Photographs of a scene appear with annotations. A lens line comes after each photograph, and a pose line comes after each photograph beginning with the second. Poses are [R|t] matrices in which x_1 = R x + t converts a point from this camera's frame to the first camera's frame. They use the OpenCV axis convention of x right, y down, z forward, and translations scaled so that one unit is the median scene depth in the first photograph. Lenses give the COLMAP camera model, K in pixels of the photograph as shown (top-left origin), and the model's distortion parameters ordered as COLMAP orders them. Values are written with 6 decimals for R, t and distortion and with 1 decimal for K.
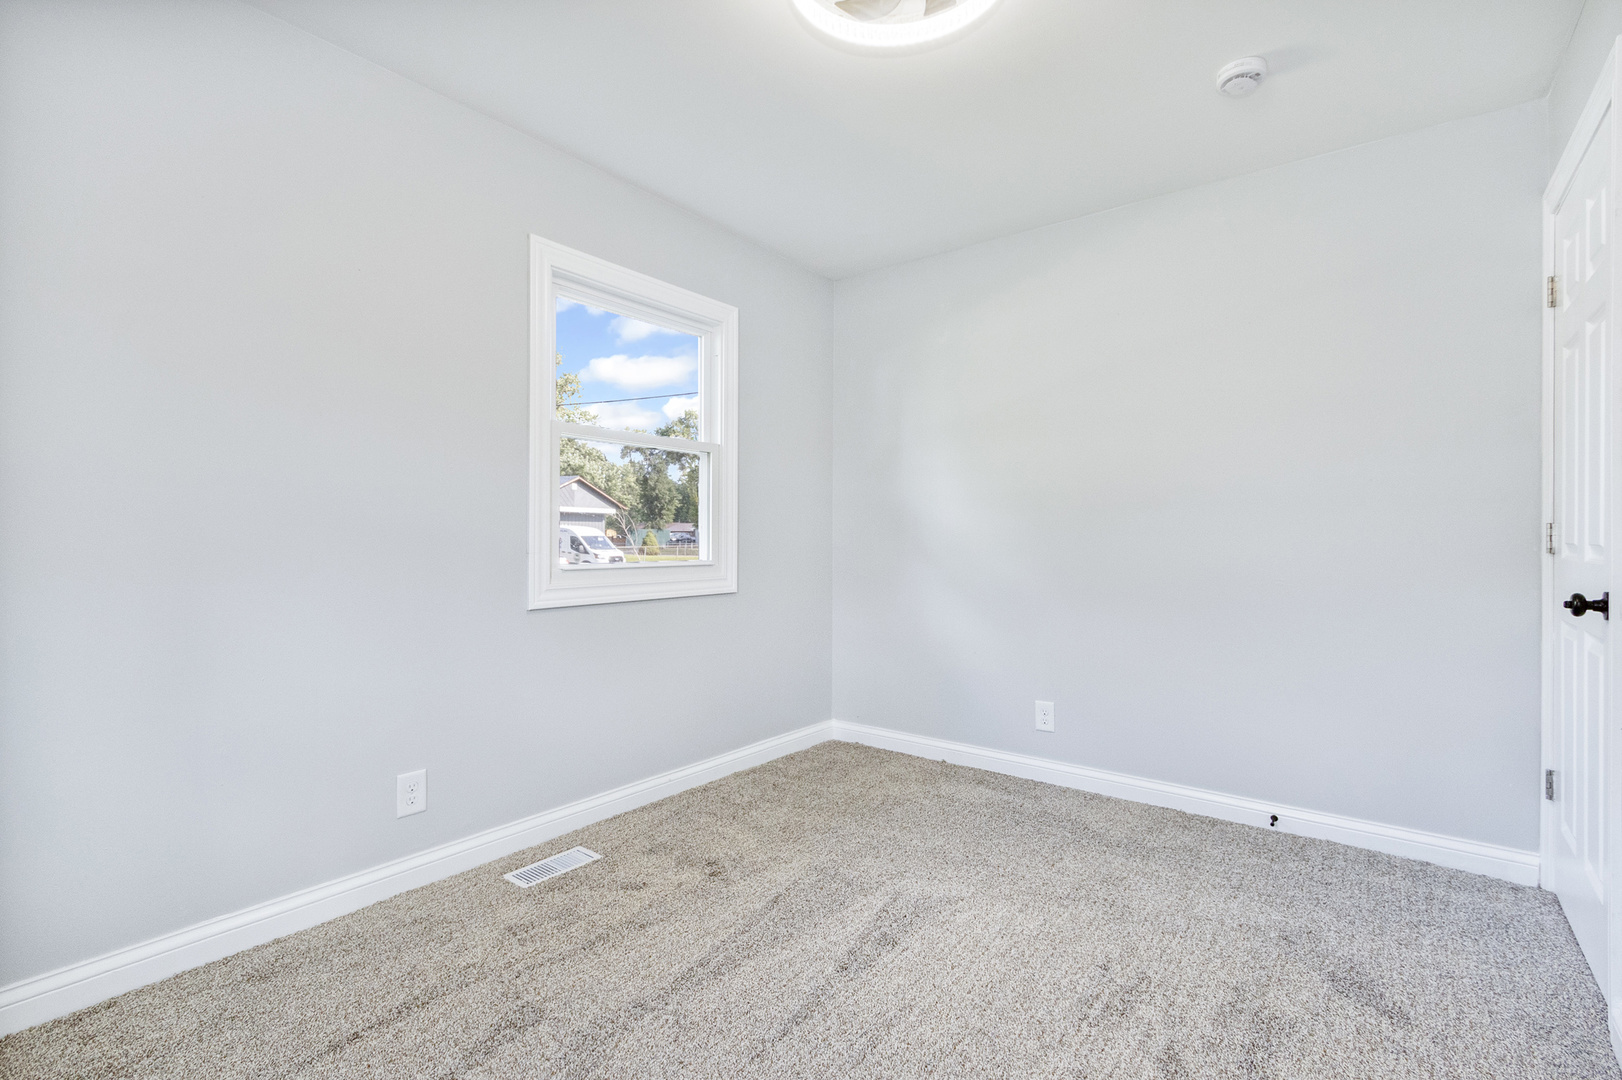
lens RADIAL K [[742.0, 0, 804.0], [0, 742.0, 541.4], [0, 0, 1]] dist [-0.001212, 0.000161]
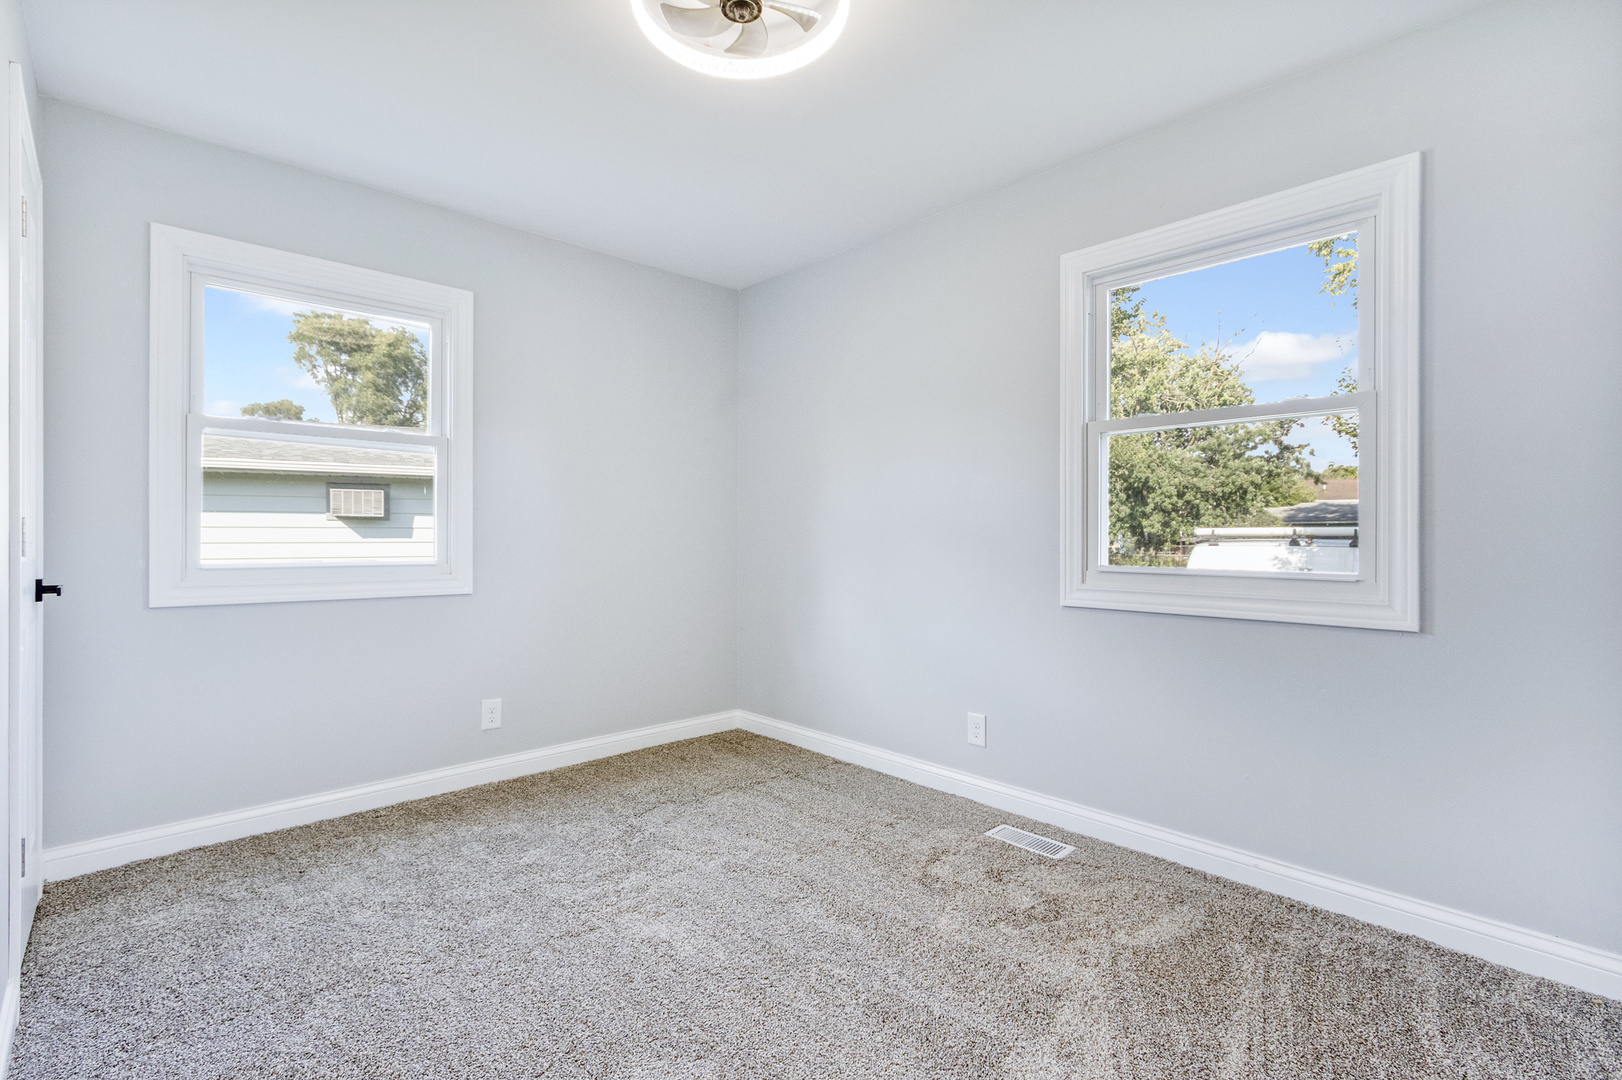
lens RADIAL K [[742.0, 0, 804.0], [0, 742.0, 541.4], [0, 0, 1]] dist [-0.001212, 0.000161]
pose [[-0.164247, 0.003417, -0.986413, 0.736297], [-0.004616, 0.999980, 0.004232, -0.004271], [0.986409, 0.005248, -0.164228, 0.796621]]
